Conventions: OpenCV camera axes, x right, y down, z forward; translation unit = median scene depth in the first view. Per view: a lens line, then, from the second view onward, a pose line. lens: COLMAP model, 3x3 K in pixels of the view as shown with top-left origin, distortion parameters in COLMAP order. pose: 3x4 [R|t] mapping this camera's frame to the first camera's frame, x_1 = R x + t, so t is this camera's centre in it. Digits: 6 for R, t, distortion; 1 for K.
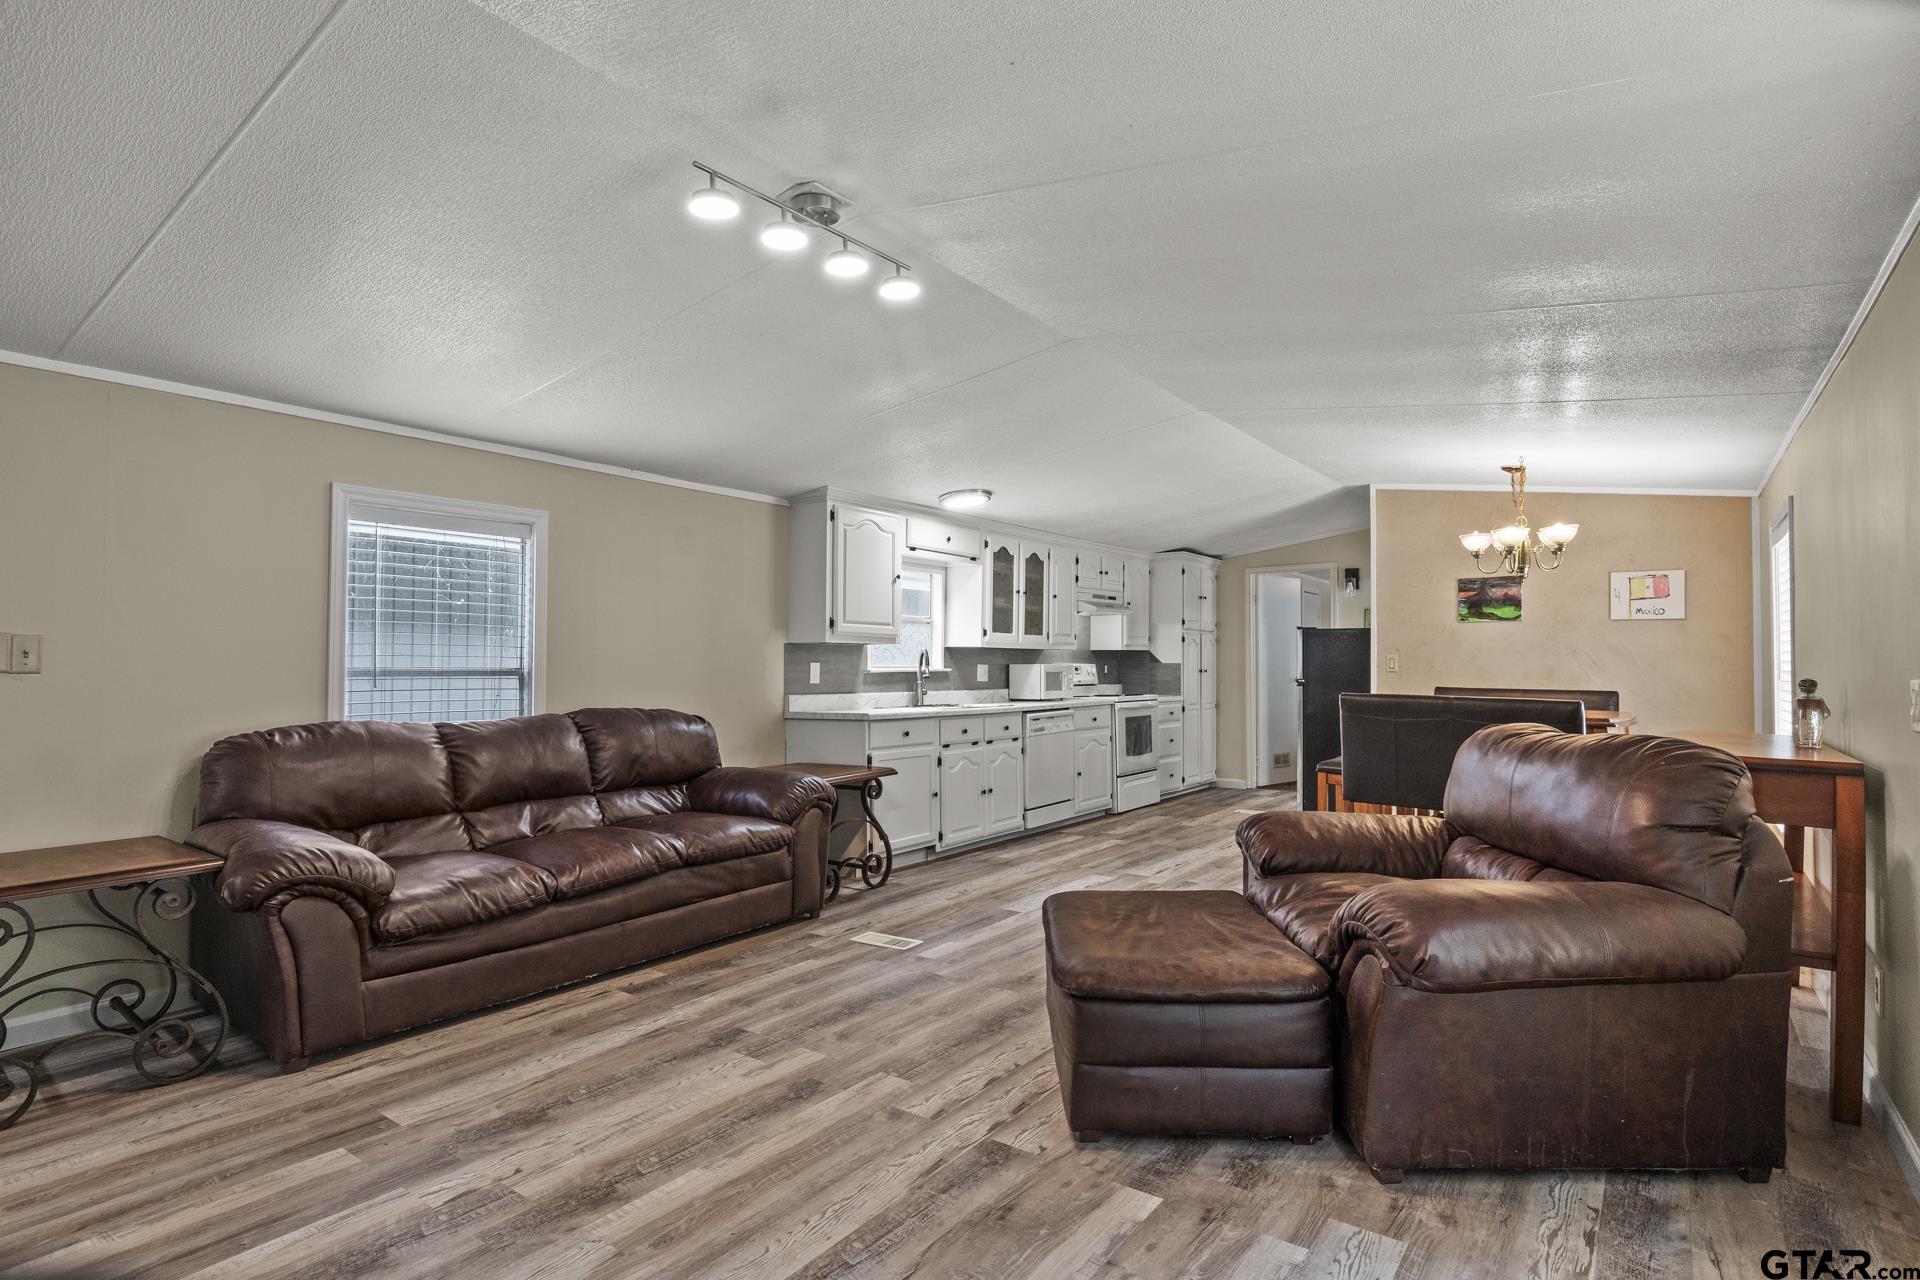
lens RADIAL K [[964.8, 0, 960.6], [0, 964.8, 645.8], [0, 0, 1]] dist [-0.006930, -0.002343]
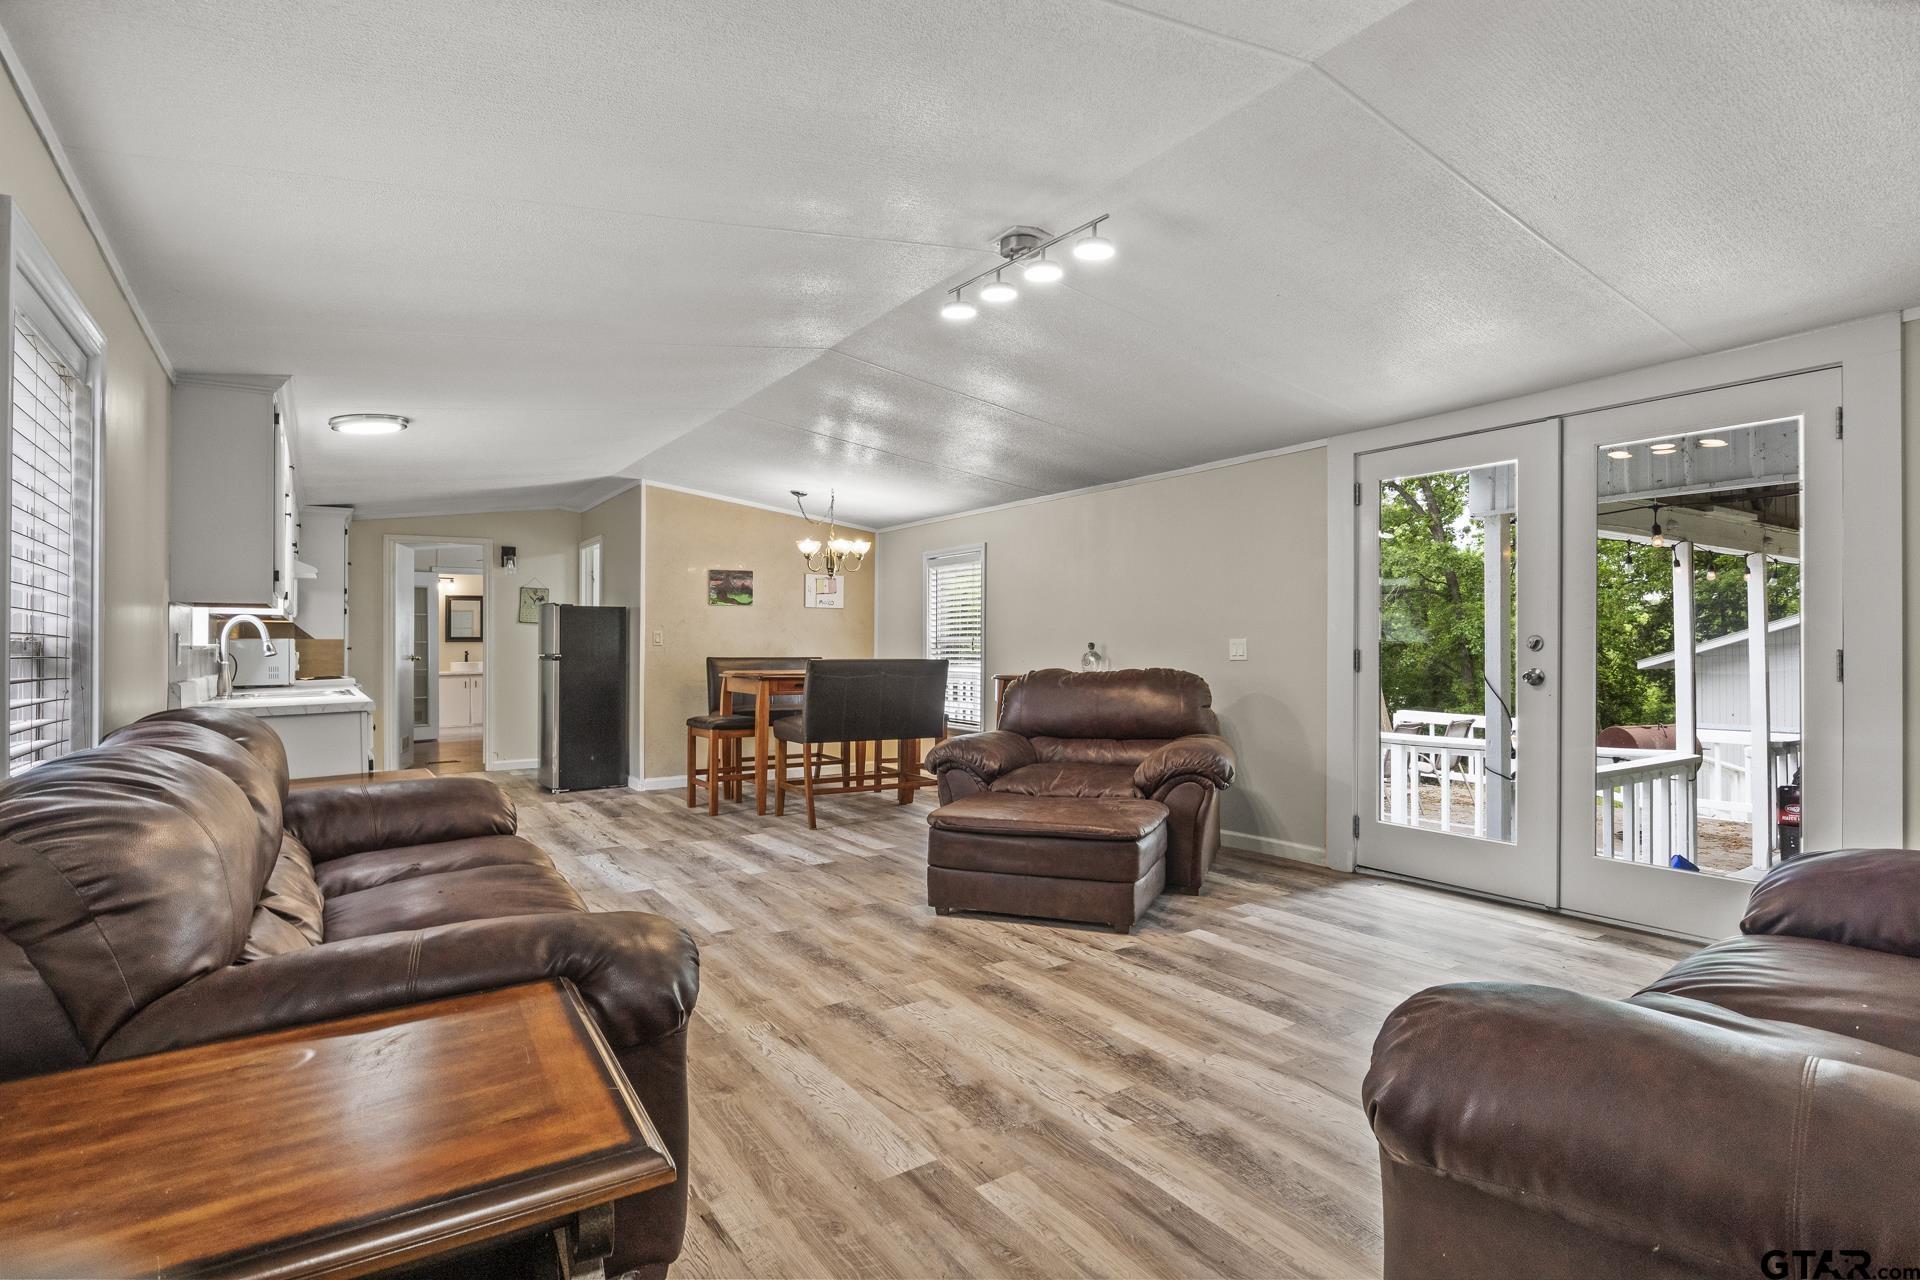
lens RADIAL K [[964.8, 0, 974.6], [0, 964.8, 640.8], [0, 0, 1]] dist [-0.006930, -0.002343]
pose [[0.331740, 0.000877, 0.943371, -1.321555], [-0.013406, 0.999903, 0.003784, 0.030449], [-0.943276, -0.013902, 0.331719, 0.658017]]
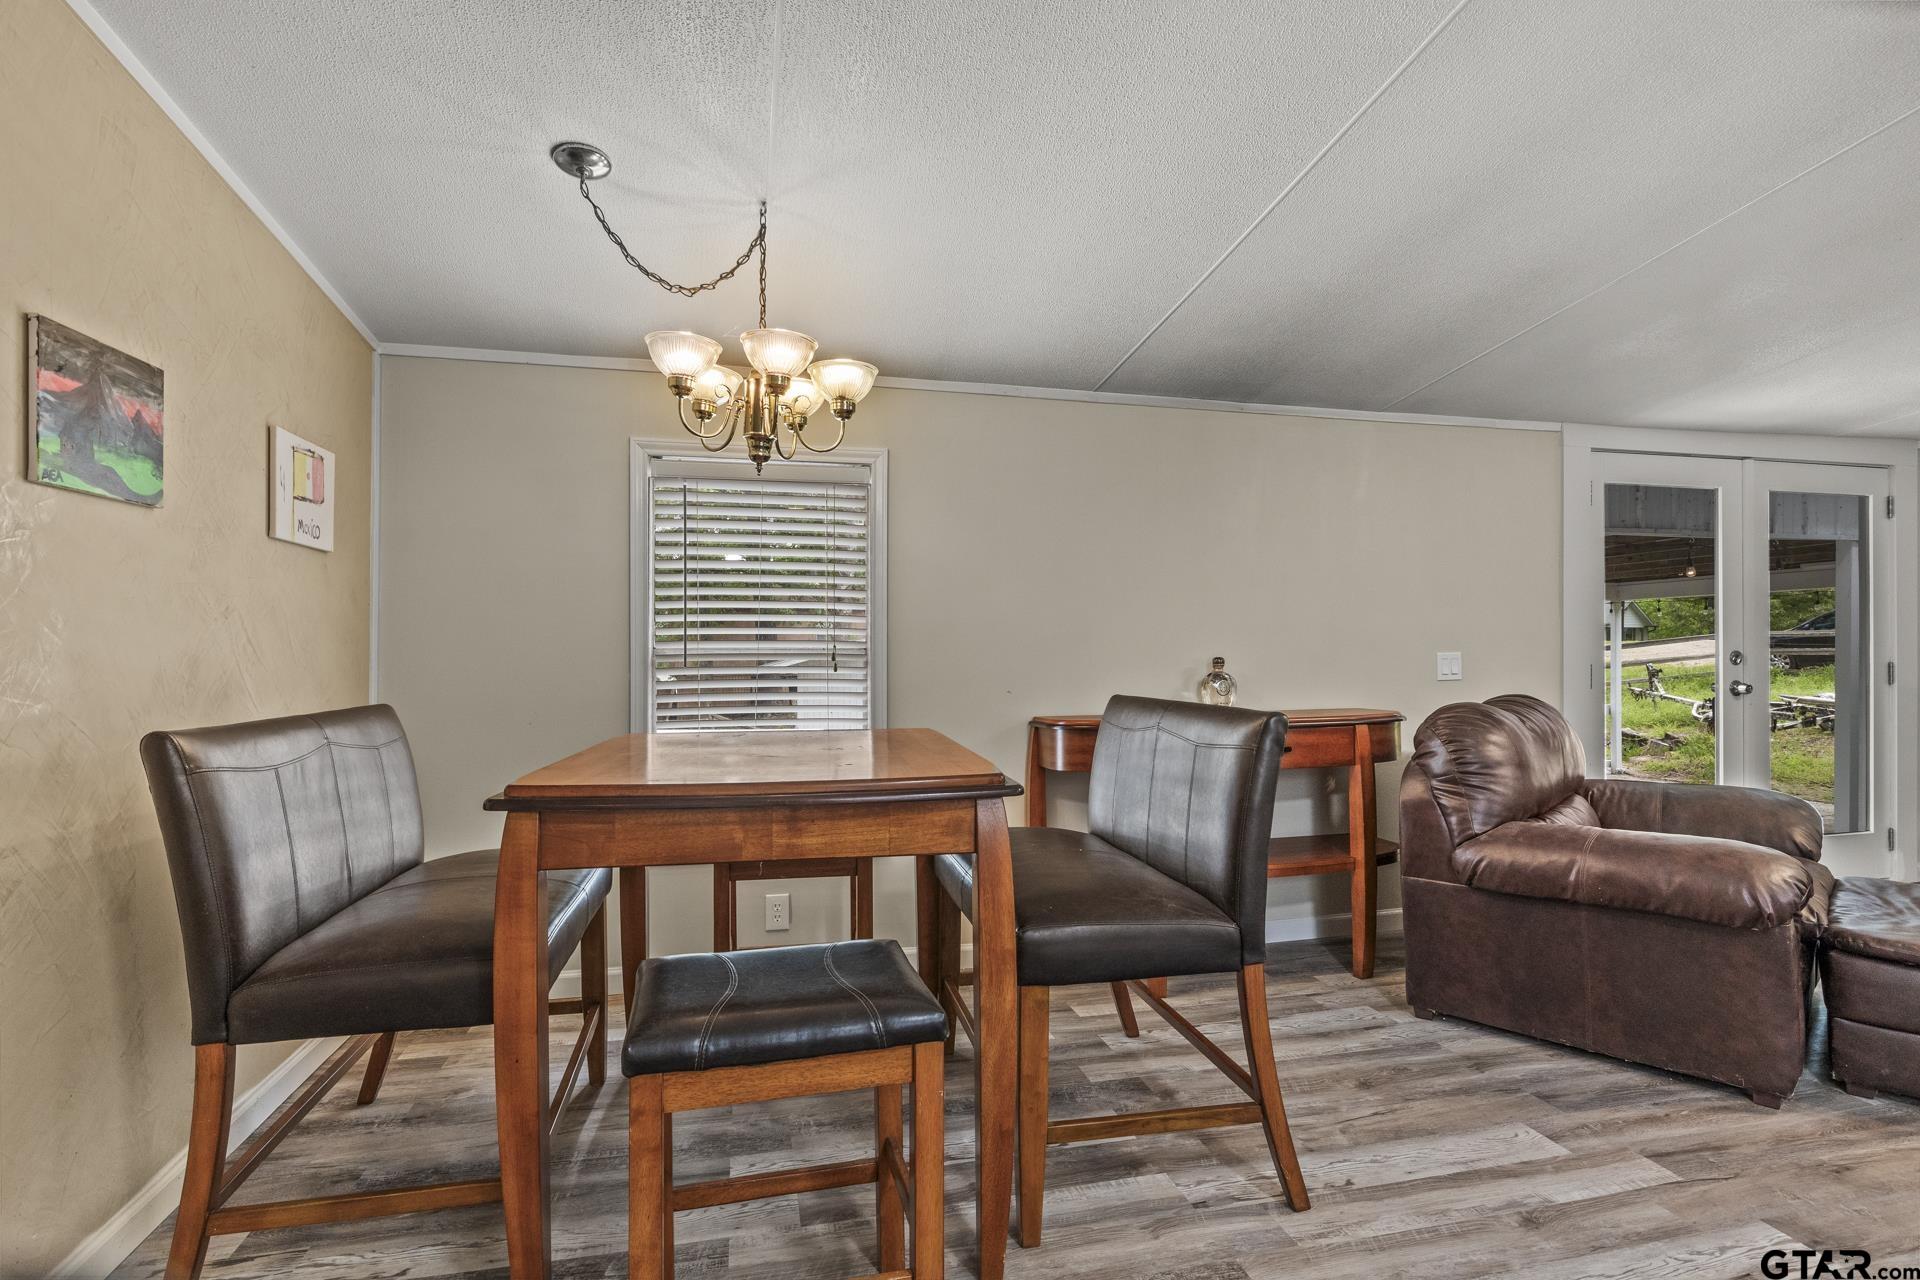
lens RADIAL K [[964.8, 0, 962.7], [0, 964.8, 645.5], [0, 0, 1]] dist [-0.006930, -0.002343]
pose [[-0.754081, 0.004086, 0.656768, 0.391578], [-0.012228, 0.999720, -0.020259, 0.056093], [-0.656667, -0.023308, -0.753820, 2.527776]]
